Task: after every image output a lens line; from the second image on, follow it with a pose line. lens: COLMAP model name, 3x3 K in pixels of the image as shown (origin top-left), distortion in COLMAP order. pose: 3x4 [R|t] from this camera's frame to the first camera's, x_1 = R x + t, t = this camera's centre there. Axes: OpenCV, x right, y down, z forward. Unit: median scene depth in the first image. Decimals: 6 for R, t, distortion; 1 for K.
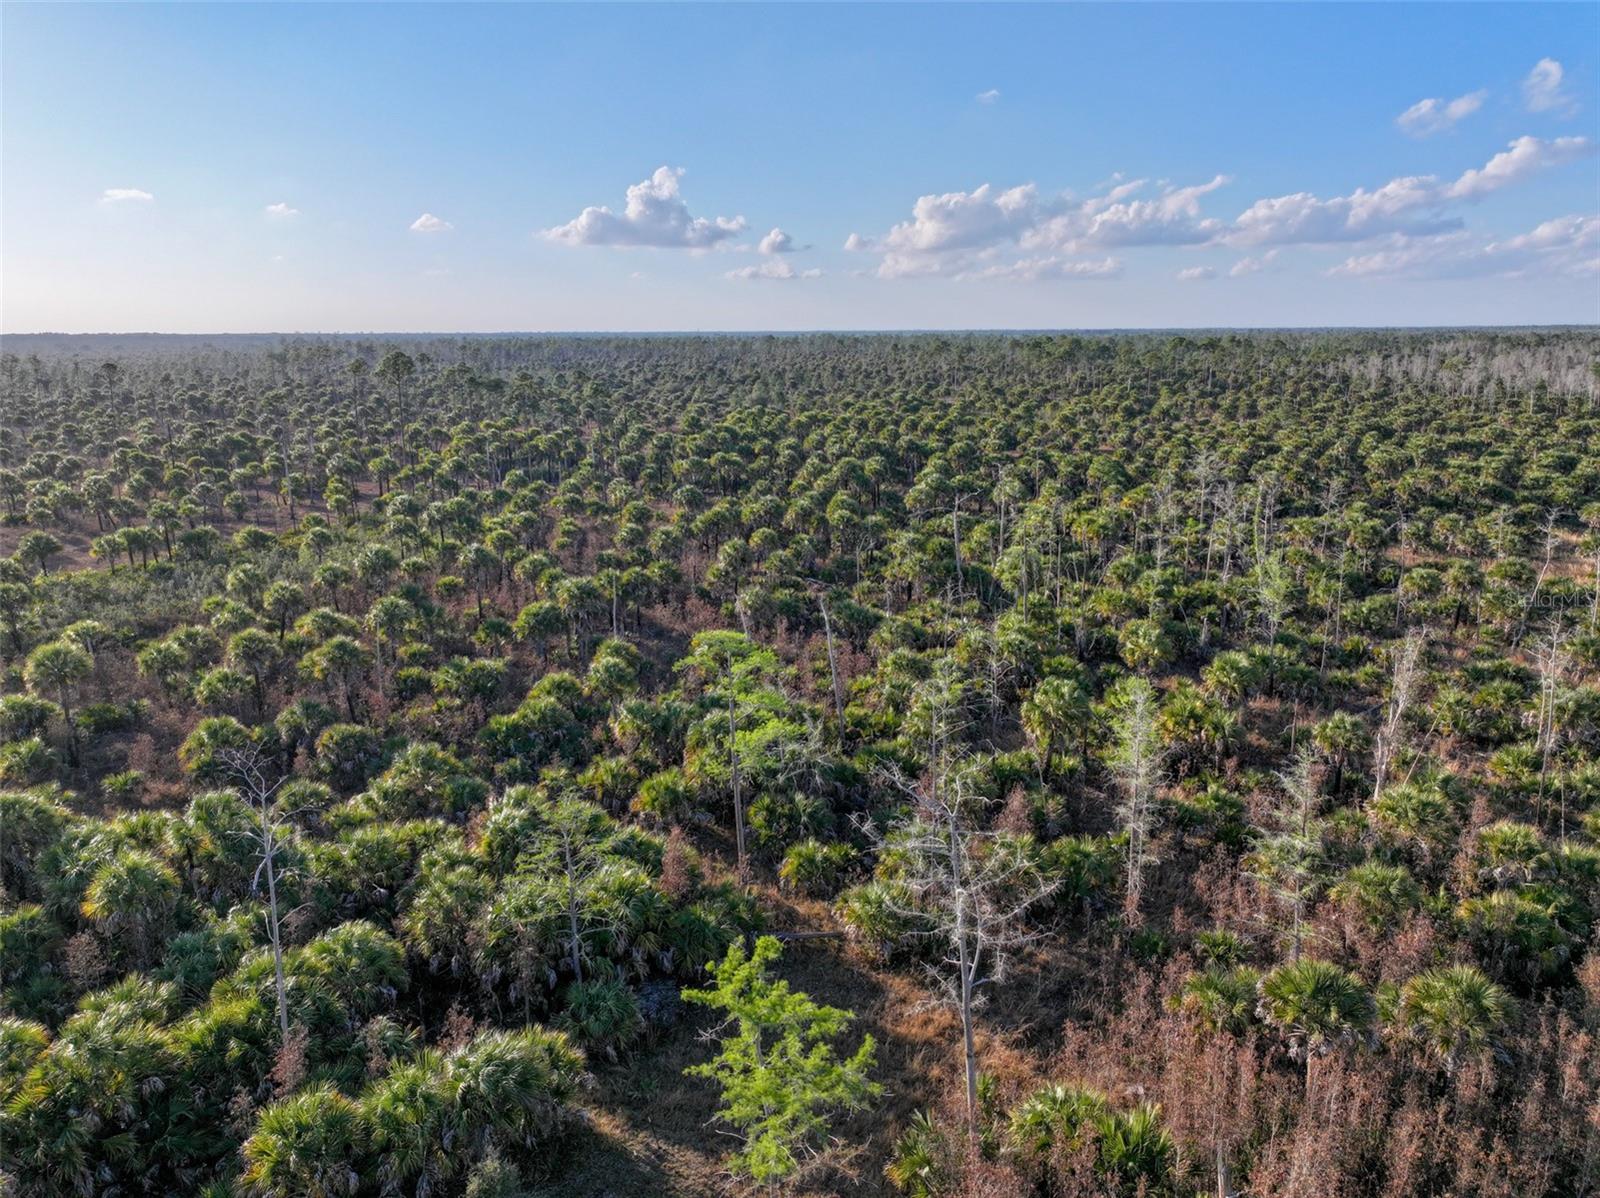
lens RADIAL K [[1116.7, 0, 801.0], [0, 1116.7, 596.1], [0, 0, 1]] dist [0.003127, 0.008233]
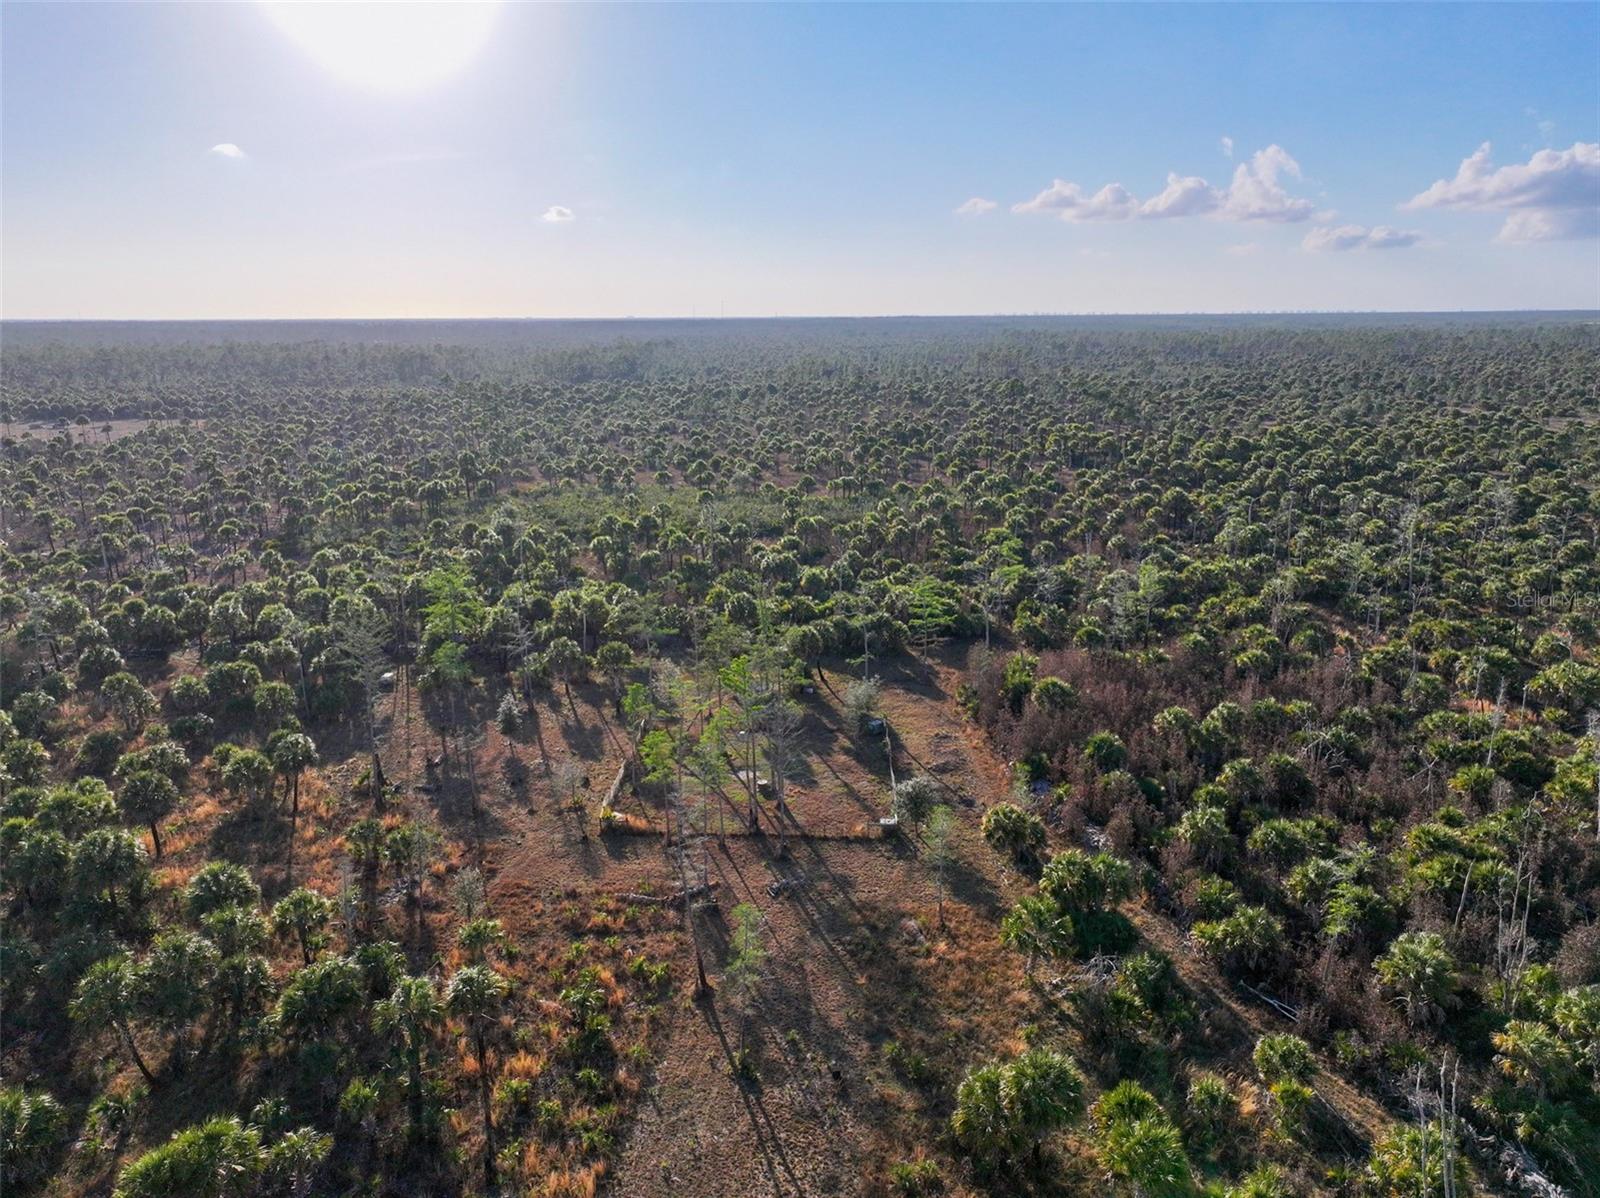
lens RADIAL K [[1116.7, 0, 800.1], [0, 1116.7, 599.6], [0, 0, 1]] dist [0.003127, 0.008233]
pose [[0.816137, 0.143145, -0.559848, 0.348360], [-0.131655, 0.989414, 0.061055, 0.032439], [0.562661, 0.023878, 0.826343, -0.496073]]
